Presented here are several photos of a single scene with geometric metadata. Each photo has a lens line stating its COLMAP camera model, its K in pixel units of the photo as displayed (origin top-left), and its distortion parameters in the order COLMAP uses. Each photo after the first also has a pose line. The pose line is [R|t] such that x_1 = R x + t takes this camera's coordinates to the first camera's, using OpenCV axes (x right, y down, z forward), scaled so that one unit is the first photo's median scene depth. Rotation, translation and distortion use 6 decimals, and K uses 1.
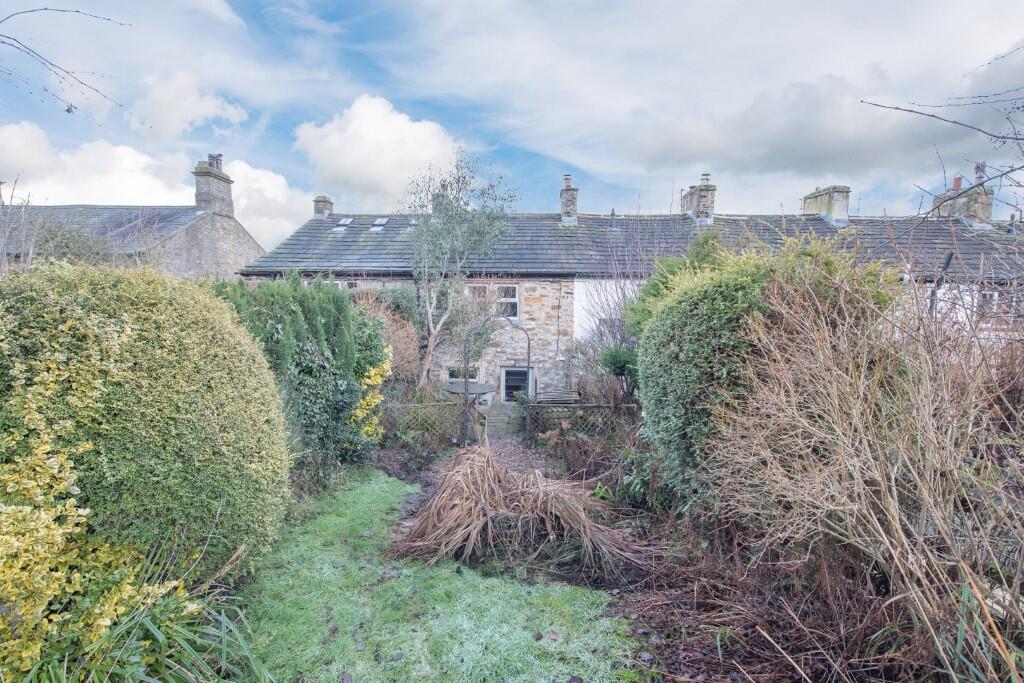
lens RADIAL K [[414.7, 0, 503.9], [0, 414.7, 342.7], [0, 0, 1]] dist [-0.020350, -0.000267]
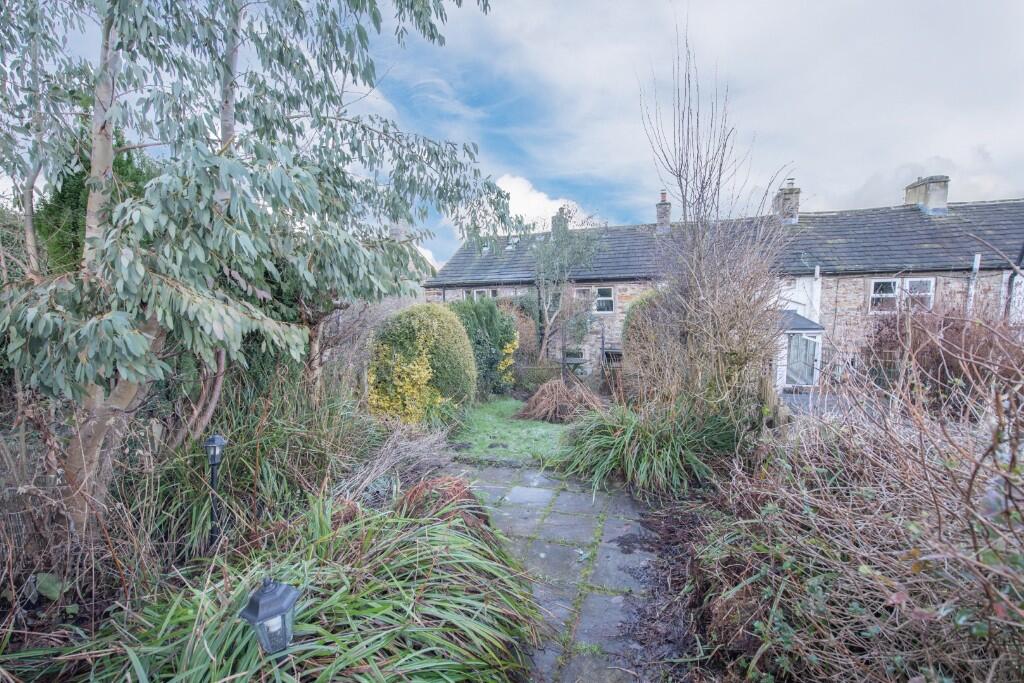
lens RADIAL K [[426.6, 0, 506.4], [0, 426.6, 340.8], [0, 0, 1]] dist [-0.008825, -0.000443]
pose [[0.951635, -0.002423, -0.307222, 0.127129], [0.006379, 0.999909, 0.011874, 0.013819], [0.307166, -0.013260, 0.951564, -0.399185]]
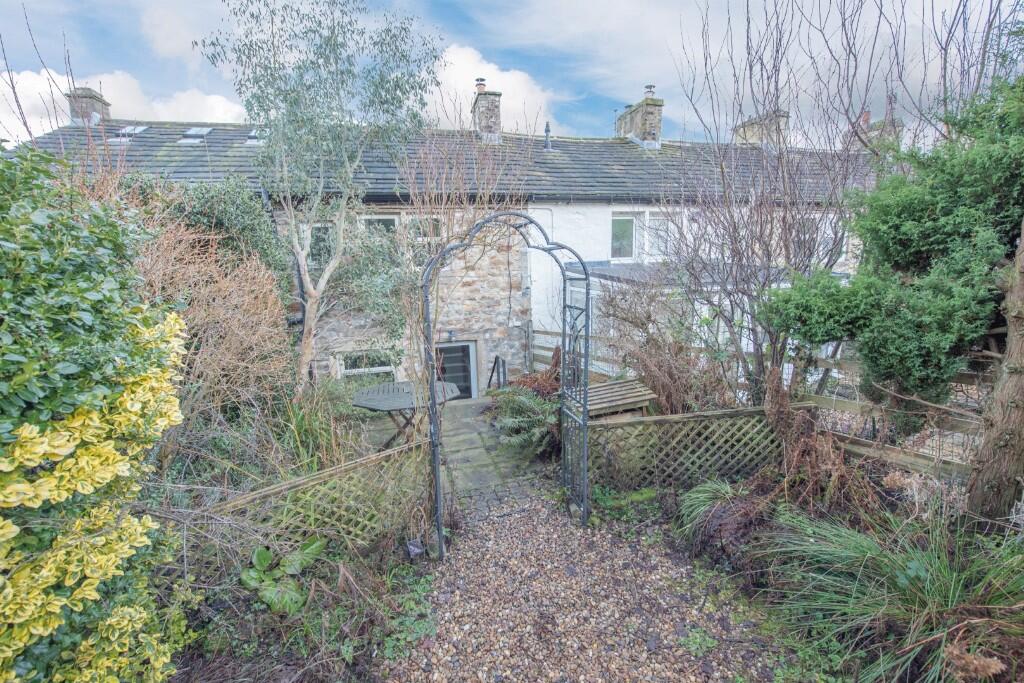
lens RADIAL K [[415.0, 0, 512.0], [0, 415.0, 341.5], [0, 0, 1]] dist [-0.022082, -0.000304]
pose [[0.953798, -0.096114, 0.284659, -0.068368], [0.075162, 0.993656, 0.083660, 0.009634], [-0.290894, -0.058400, 0.954971, 0.340338]]
